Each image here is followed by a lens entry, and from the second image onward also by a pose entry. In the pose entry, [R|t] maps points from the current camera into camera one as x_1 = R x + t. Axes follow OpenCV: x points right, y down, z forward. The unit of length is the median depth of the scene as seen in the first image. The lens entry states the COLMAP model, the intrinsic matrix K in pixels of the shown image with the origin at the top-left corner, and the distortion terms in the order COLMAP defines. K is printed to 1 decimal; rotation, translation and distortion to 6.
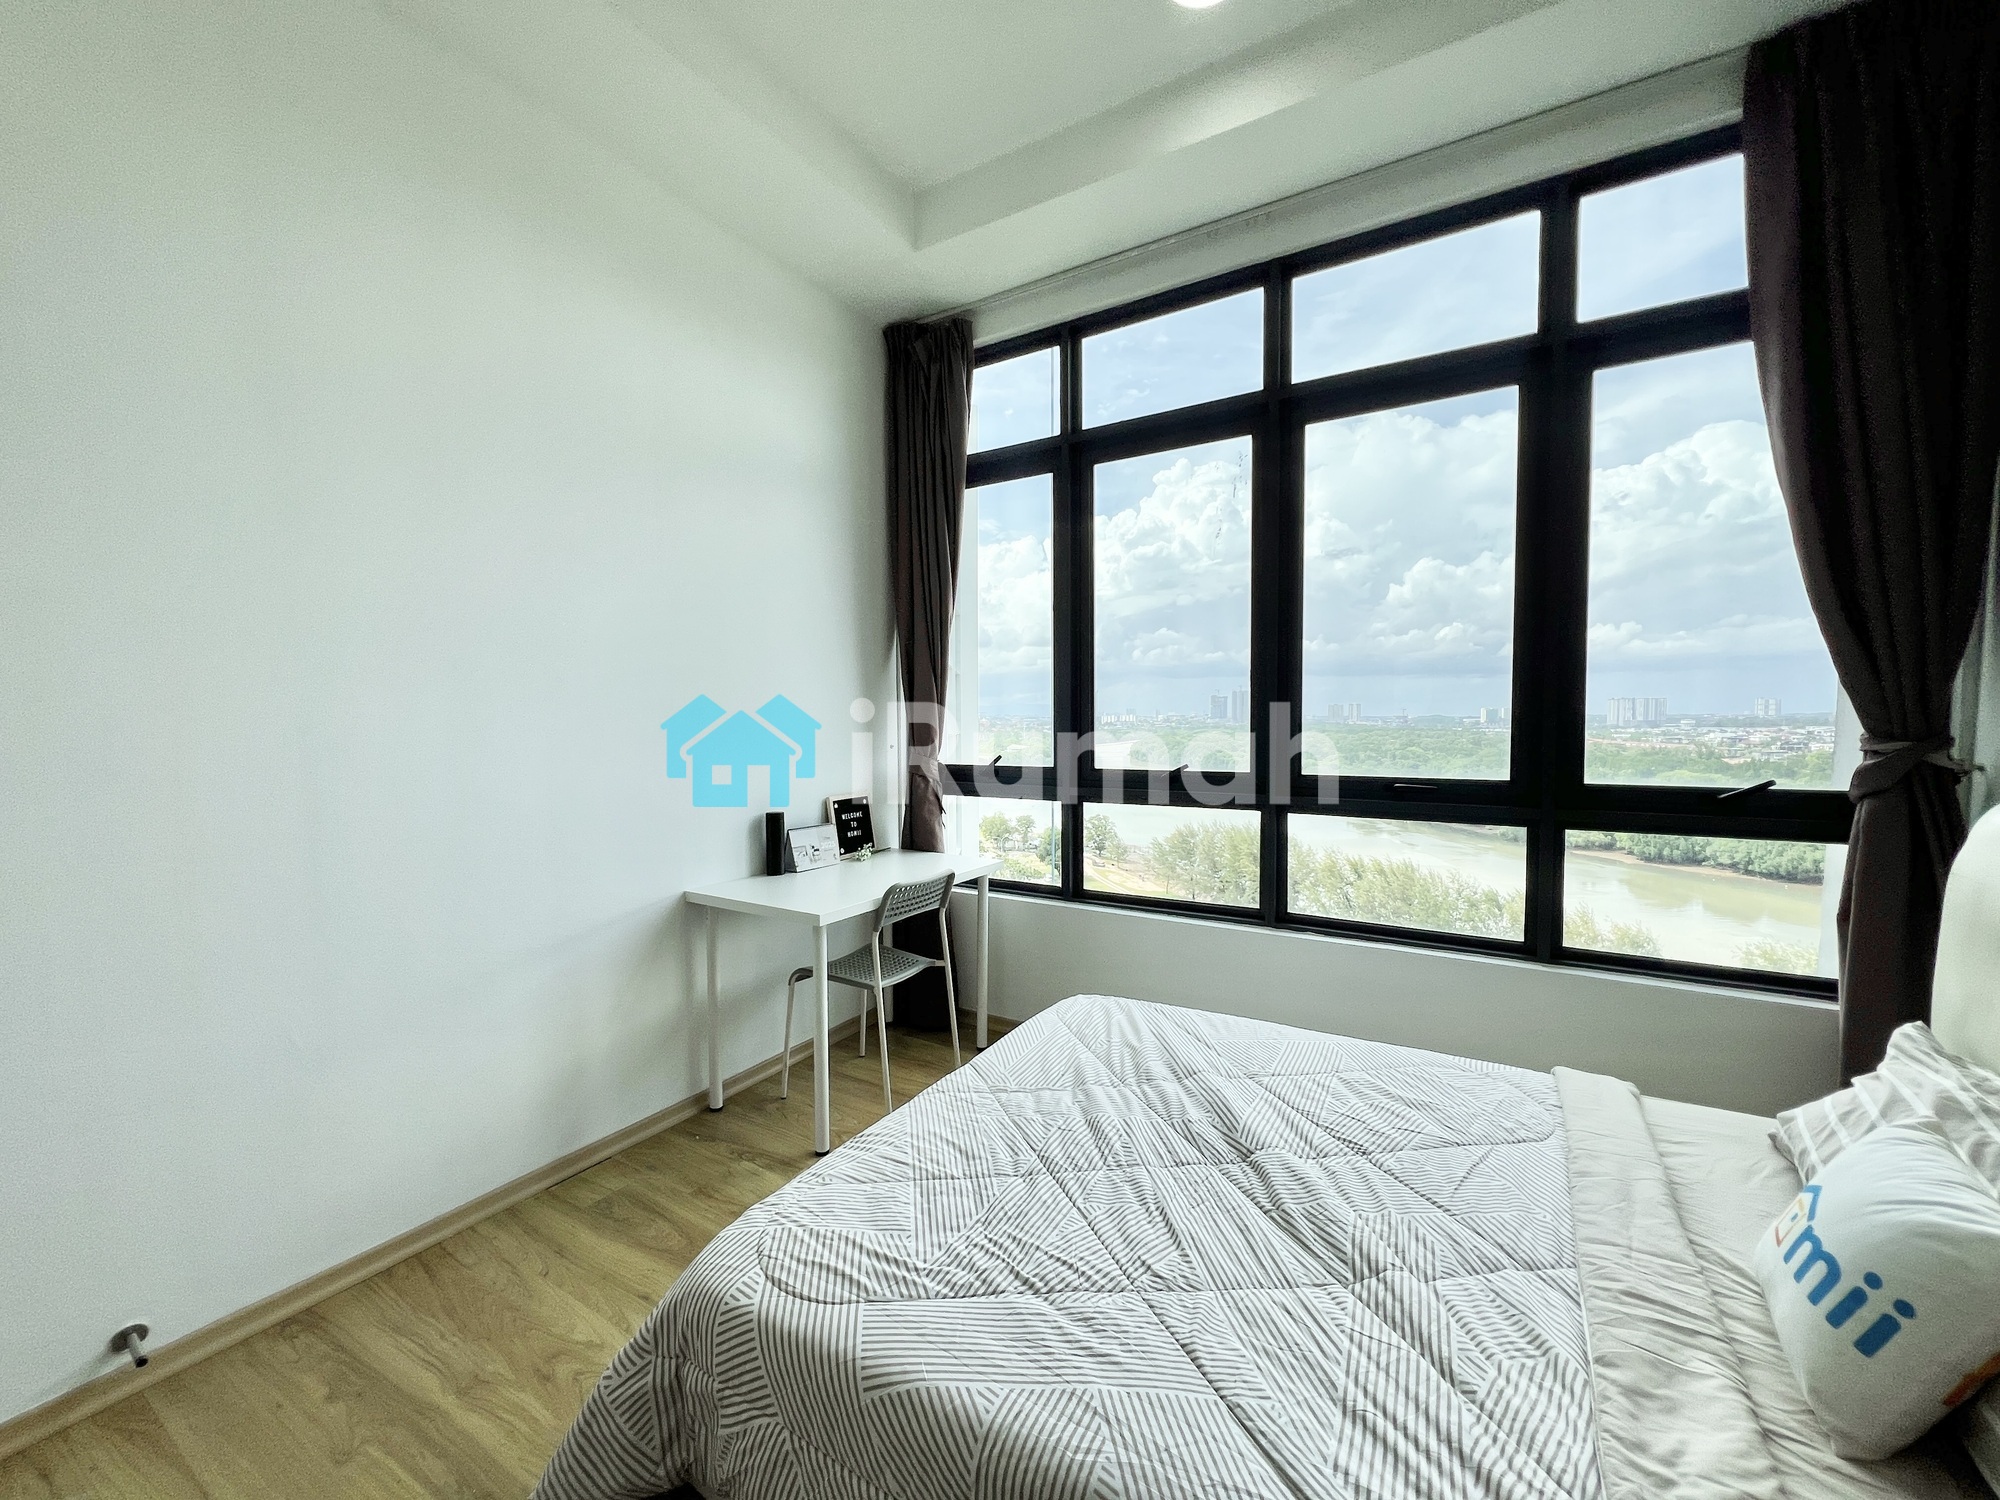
lens RADIAL K [[799.2, 0, 999.0], [0, 799.2, 758.2], [0, 0, 1]] dist [-0.001032, -0.000377]
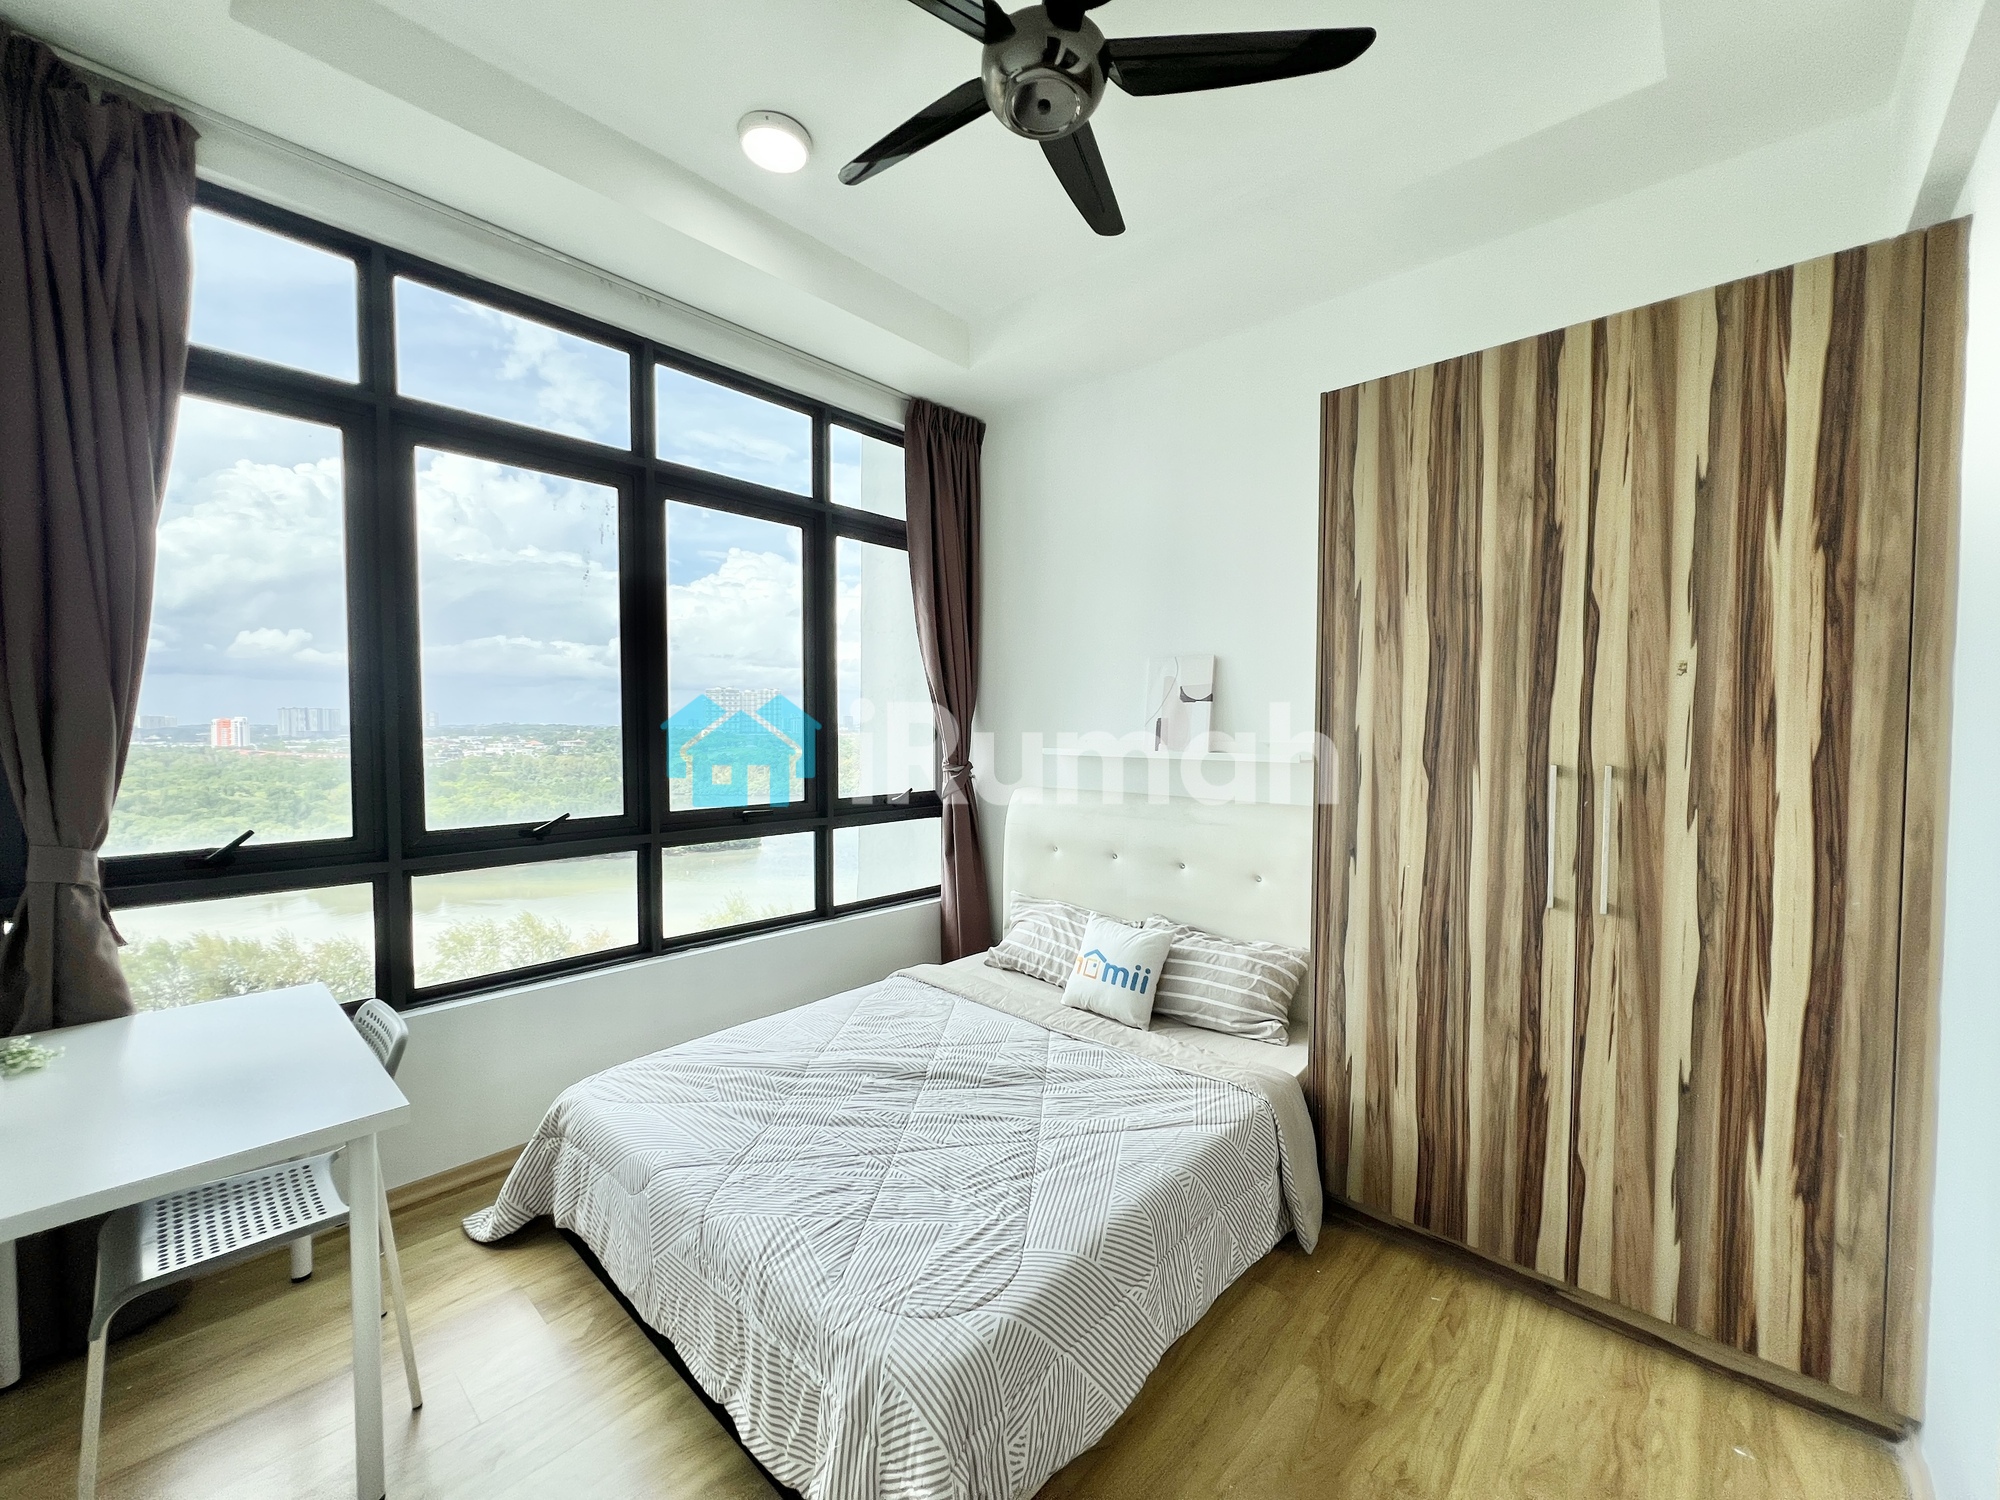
lens RADIAL K [[797.6, 0, 996.9], [0, 797.6, 758.2], [0, 0, 1]] dist [-0.001142, 0.000409]
pose [[0.189093, -0.033628, 0.981383, -0.722069], [0.047181, 0.998570, 0.025126, -0.069671], [-0.980825, 0.041552, 0.190409, 0.395446]]
